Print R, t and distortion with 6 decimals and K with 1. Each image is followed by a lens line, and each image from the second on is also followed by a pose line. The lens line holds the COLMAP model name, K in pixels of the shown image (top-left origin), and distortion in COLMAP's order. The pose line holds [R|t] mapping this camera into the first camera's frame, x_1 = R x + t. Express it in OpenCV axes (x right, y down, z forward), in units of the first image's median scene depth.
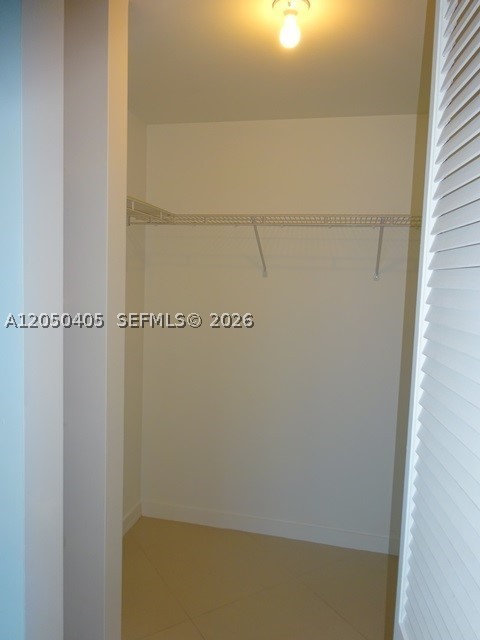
lens RADIAL K [[470.7, 0, 240.0], [0, 470.7, 320.0], [0, 0, 1]] dist [-0.002358, 0.007530]
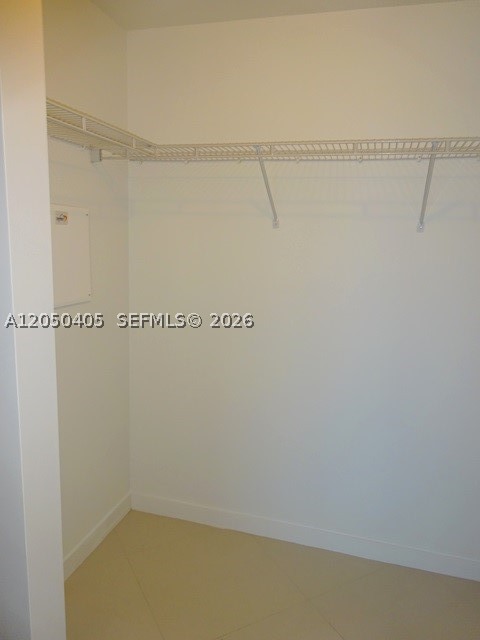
lens RADIAL K [[470.7, 0, 240.0], [0, 470.7, 320.0], [0, 0, 1]] dist [-0.002358, 0.007530]
pose [[0.998288, 0.007732, -0.057968, 0.042797], [-0.002418, 0.995831, 0.091187, -0.010237], [0.058432, -0.090891, 0.994145, 0.211049]]
